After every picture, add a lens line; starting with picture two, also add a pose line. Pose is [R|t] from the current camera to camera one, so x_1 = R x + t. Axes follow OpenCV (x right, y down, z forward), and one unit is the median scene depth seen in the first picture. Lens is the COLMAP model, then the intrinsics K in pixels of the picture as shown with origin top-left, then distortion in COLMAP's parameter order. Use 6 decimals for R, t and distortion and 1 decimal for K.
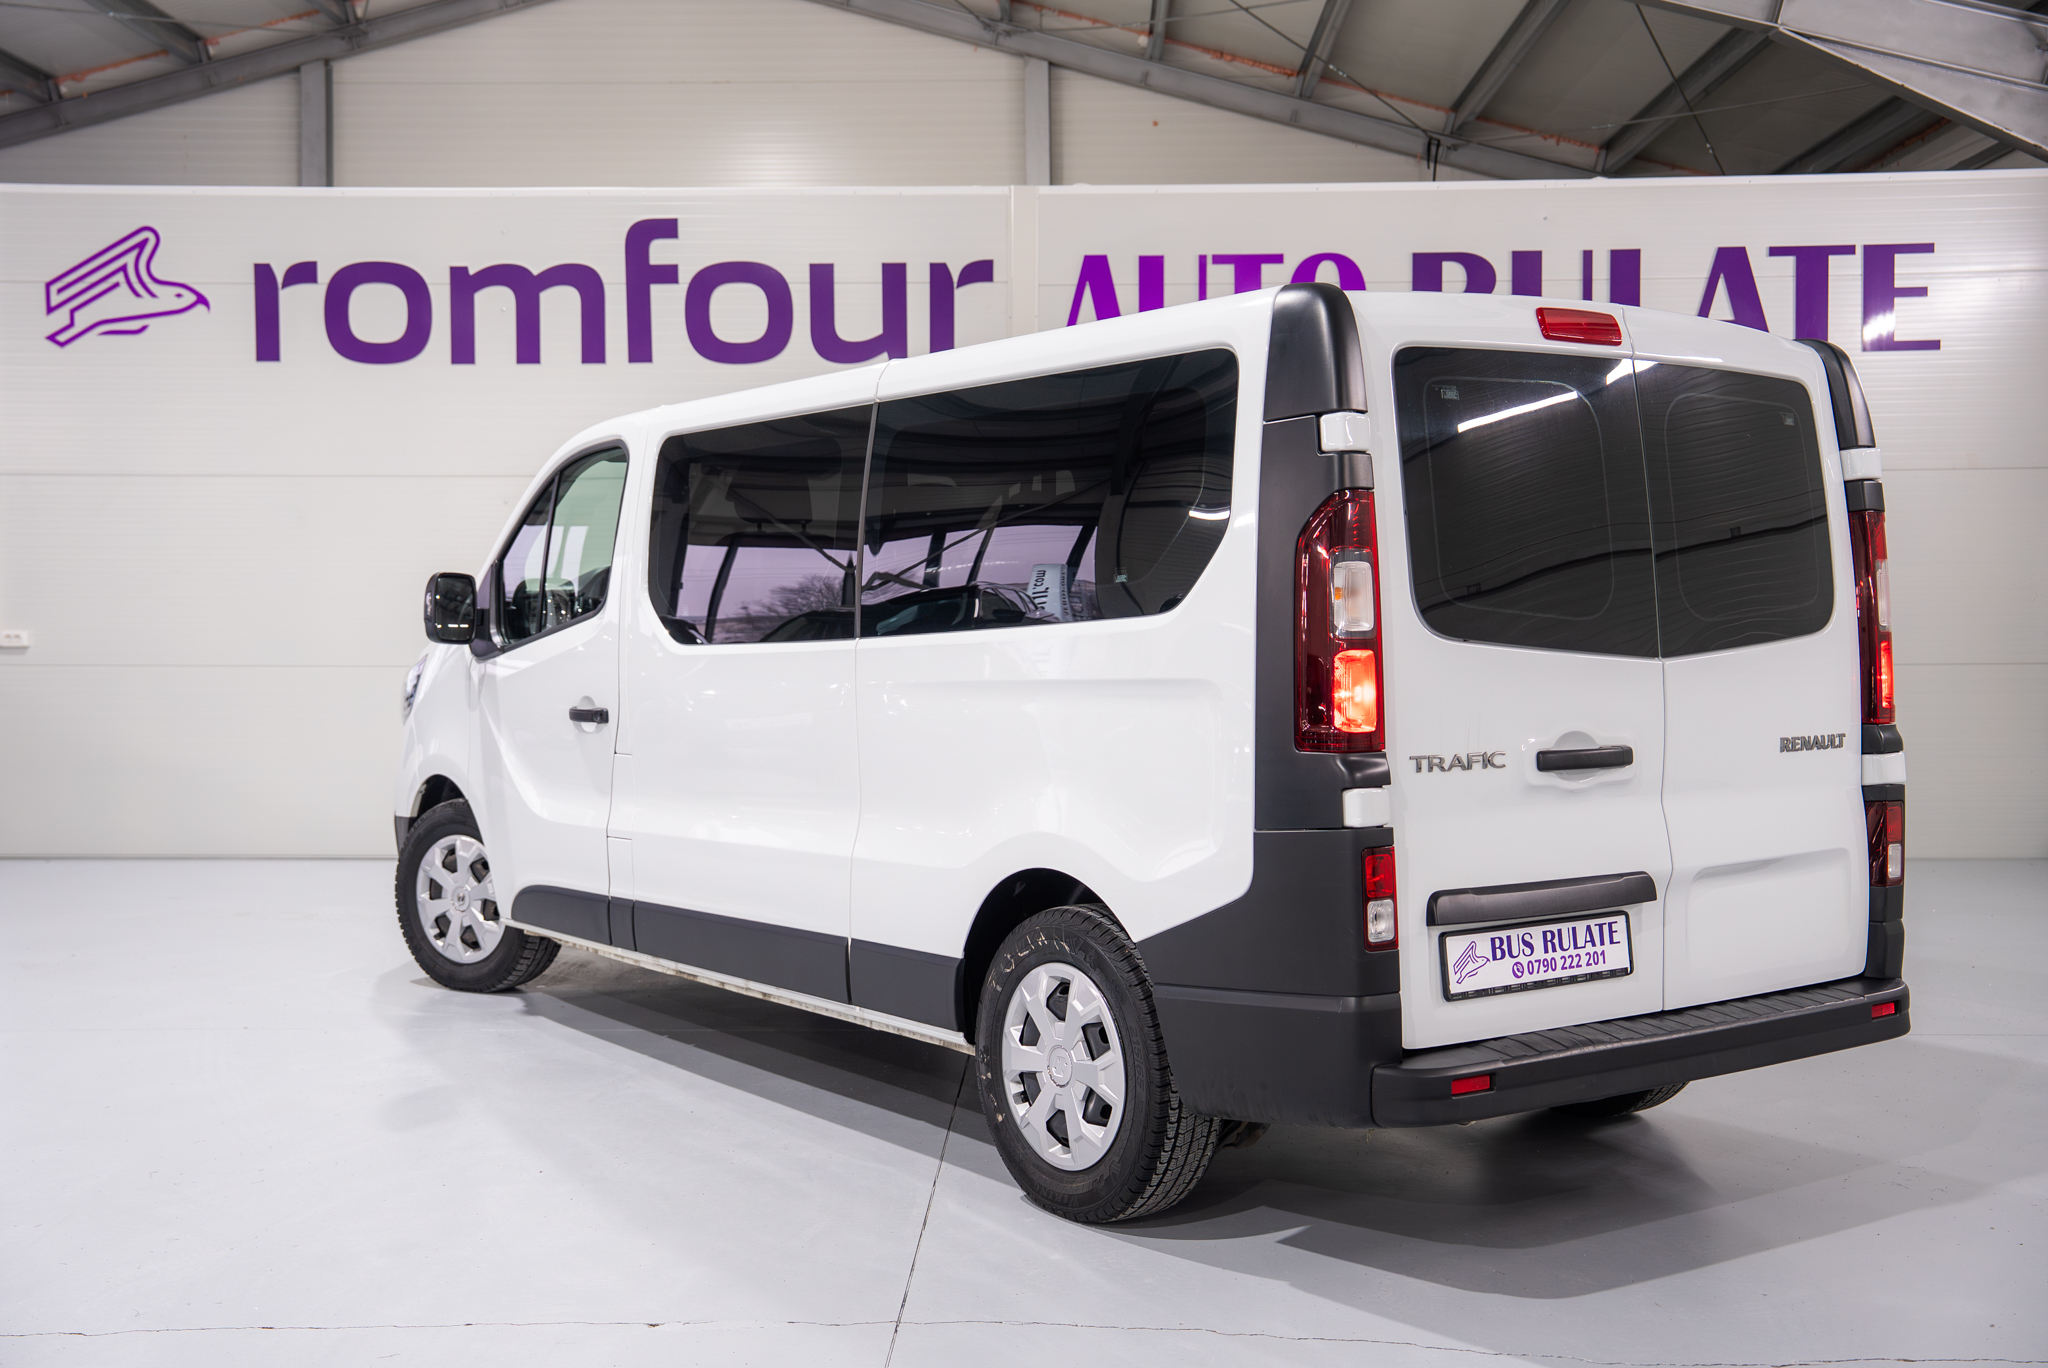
lens RADIAL K [[2205.9, 0, 1019.9], [0, 2205.9, 686.2], [0, 0, 1]] dist [0.071971, 0.022929]
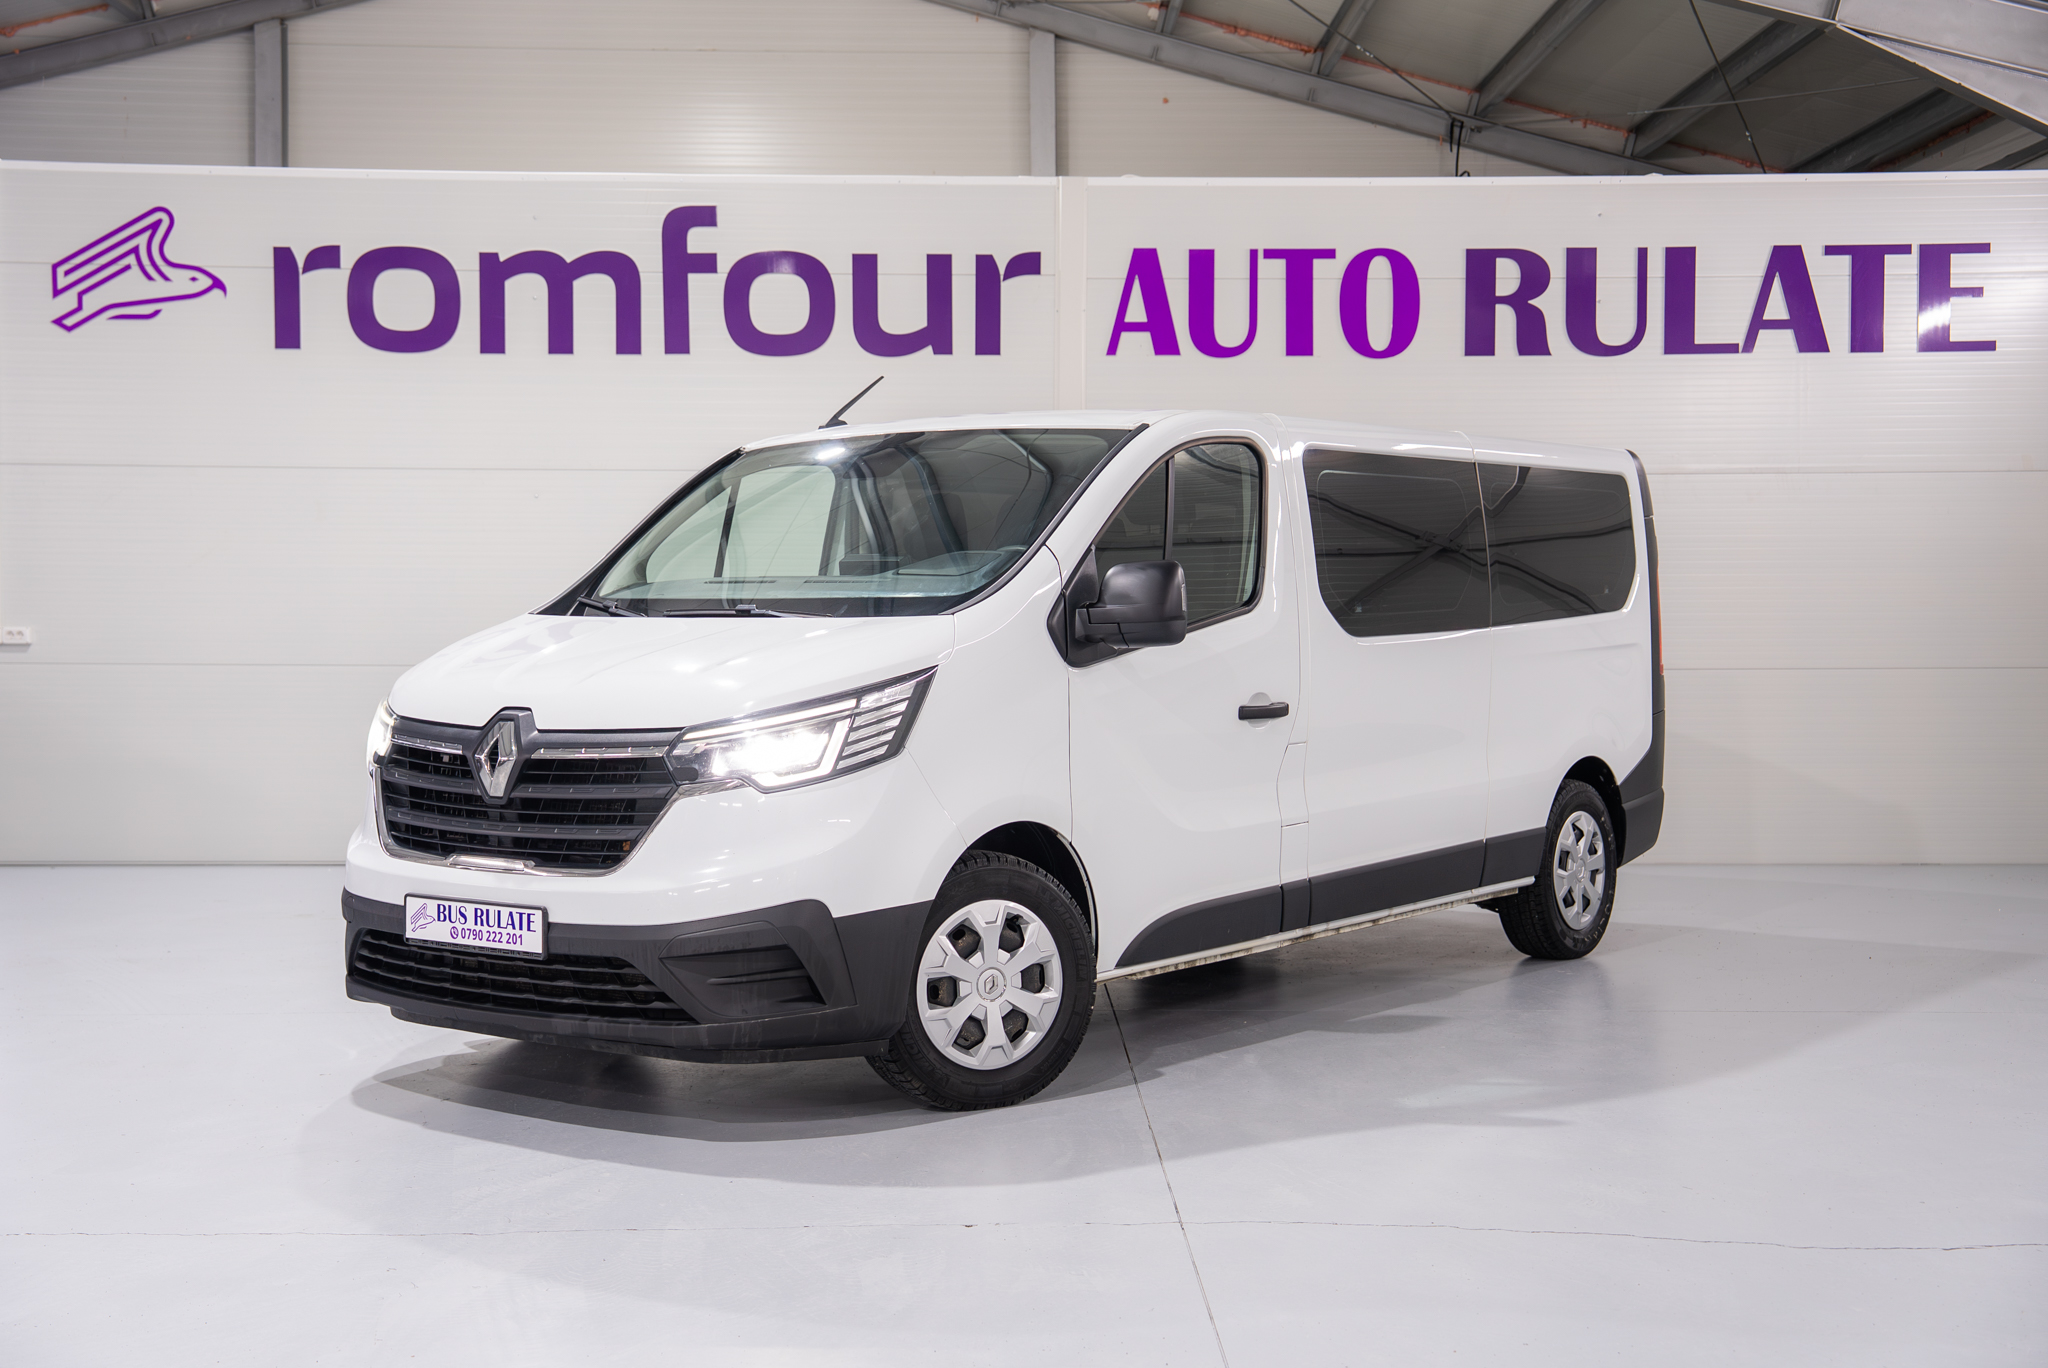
lens RADIAL K [[2487.9, 0, 1024.0], [0, 2487.9, 684.0], [0, 0, 1]] dist [0.128503, -0.005262]
pose [[0.999015, 0.002660, 0.044291, -0.067303], [-0.002378, 0.999976, -0.006434, 0.005501], [-0.044307, 0.006323, 0.998998, -0.102276]]
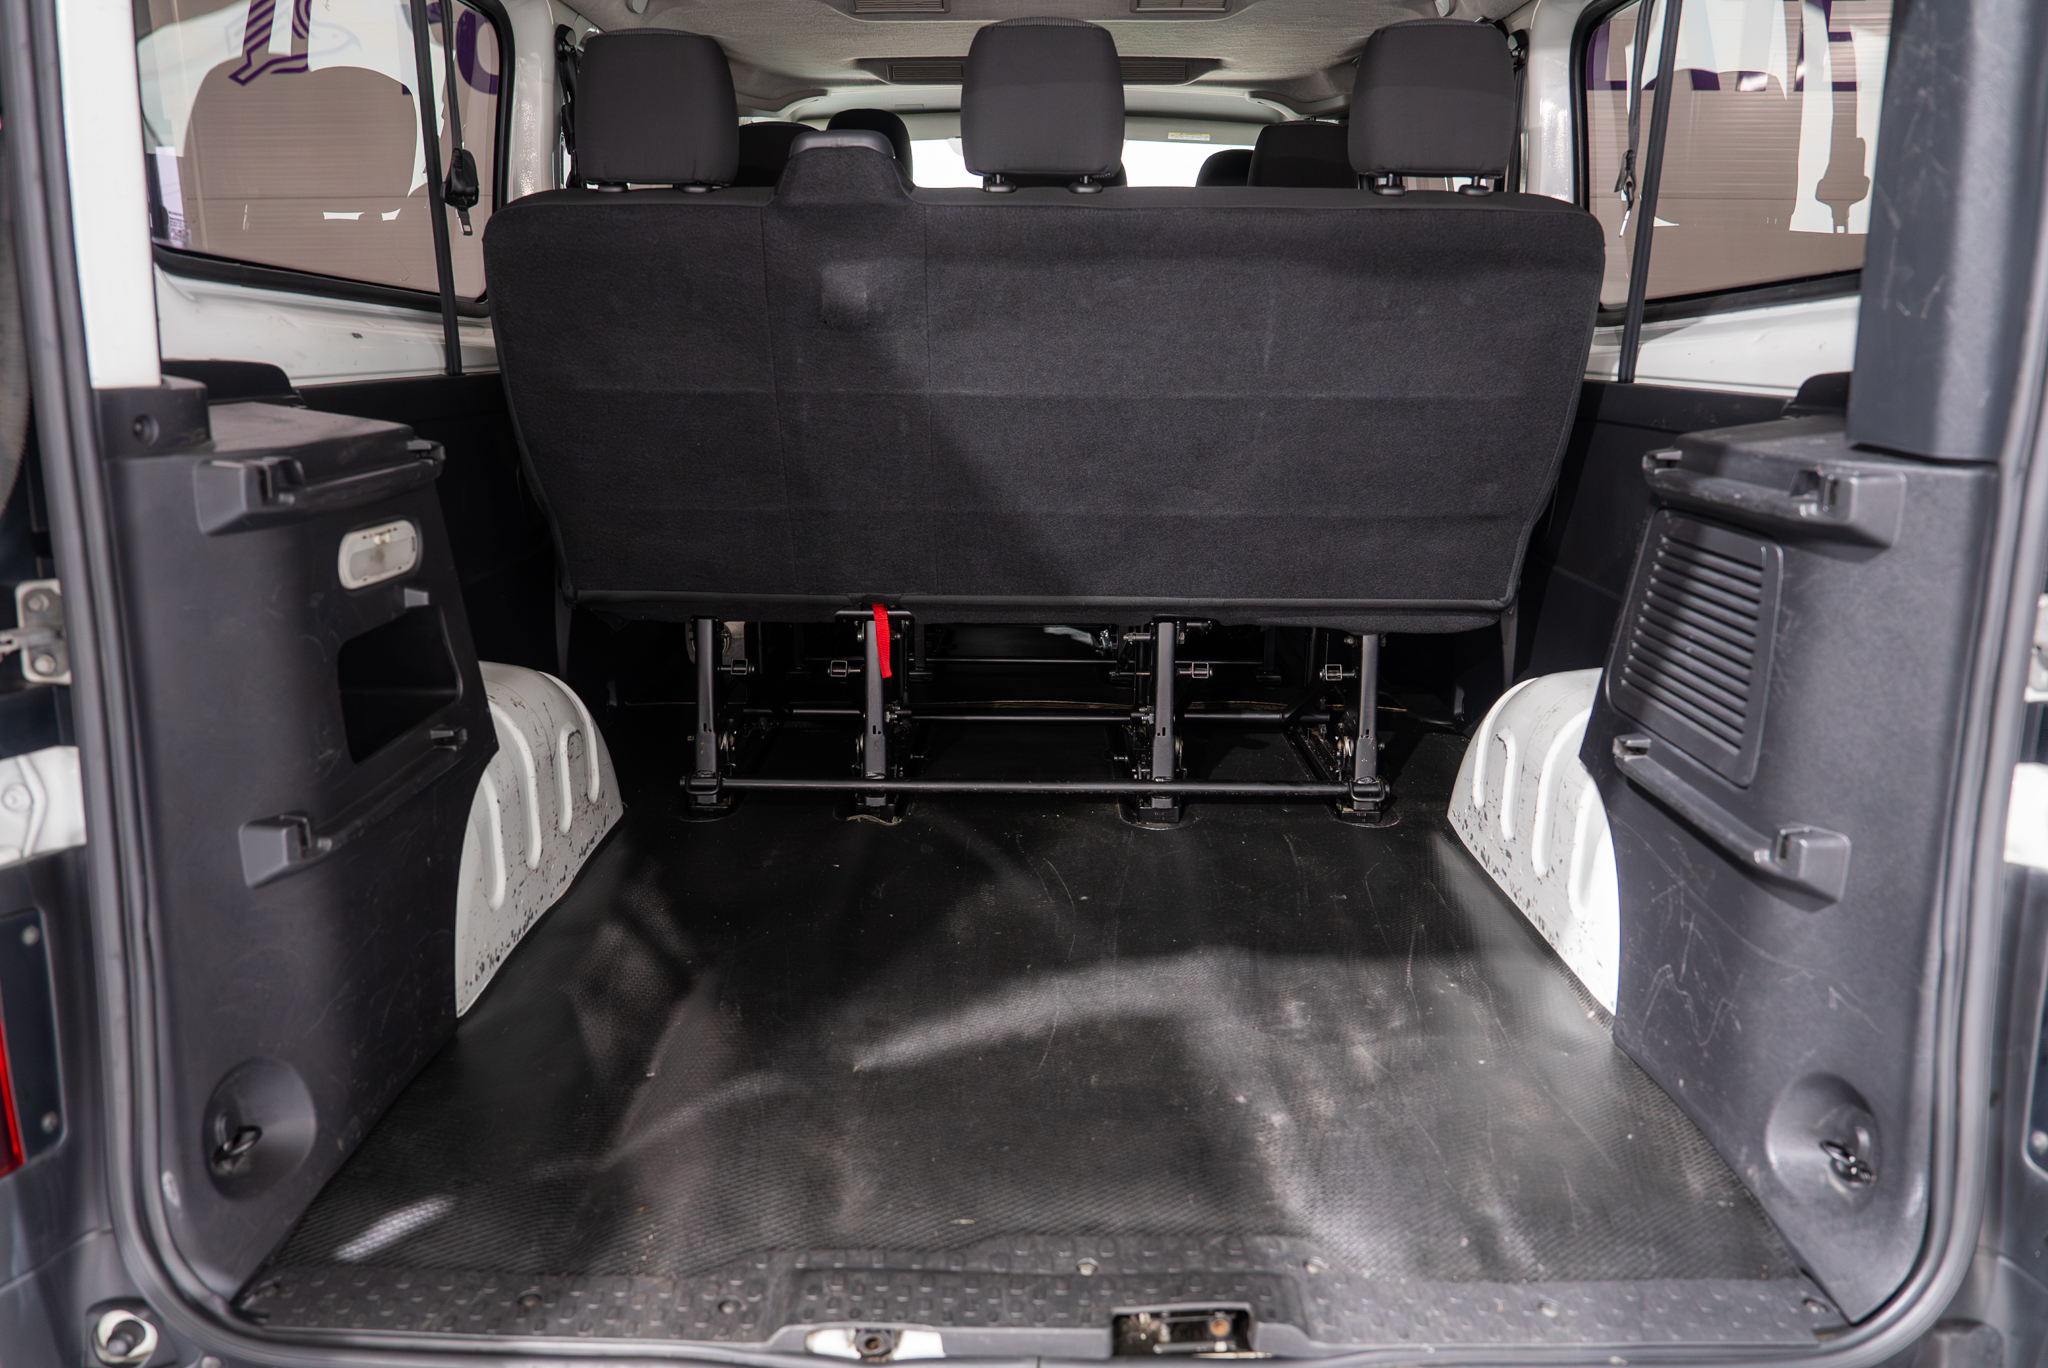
lens RADIAL K [[1414.4, 0, 1024.0], [0, 1414.4, 684.0], [0, 0, 1]] dist [-0.129872, 0.104316]
pose [[0.999946, 0.007036, -0.007654, -0.011833], [-0.005164, 0.975091, 0.221745, -0.005627], [0.009023, -0.221693, 0.975075, 0.242436]]
